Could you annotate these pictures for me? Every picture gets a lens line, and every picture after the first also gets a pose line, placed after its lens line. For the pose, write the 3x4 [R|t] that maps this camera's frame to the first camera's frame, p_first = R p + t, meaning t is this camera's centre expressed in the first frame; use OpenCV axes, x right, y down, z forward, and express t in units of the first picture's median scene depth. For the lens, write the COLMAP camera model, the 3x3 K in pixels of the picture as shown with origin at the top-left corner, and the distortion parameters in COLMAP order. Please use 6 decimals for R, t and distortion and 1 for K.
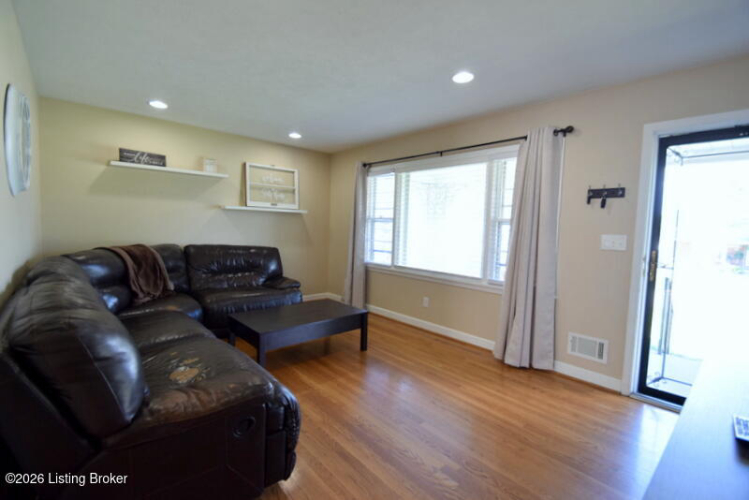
lens RADIAL K [[331.8, 0, 369.5], [0, 331.8, 247.4], [0, 0, 1]] dist [0.002121, -0.012706]
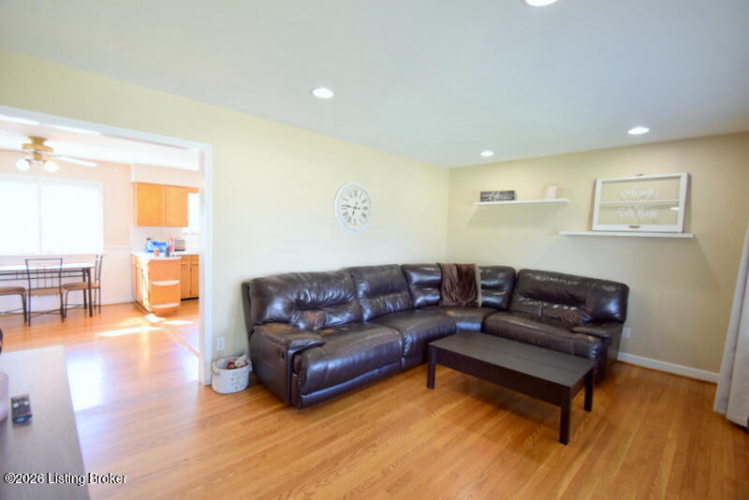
lens RADIAL K [[334.1, 0, 372.4], [0, 334.1, 246.6], [0, 0, 1]] dist [0.000732, -0.014265]
pose [[0.059626, 0.009170, -0.998179, 0.478135], [-0.094233, 0.995544, 0.003517, -0.036121], [0.993763, 0.093852, 0.060225, 0.421444]]
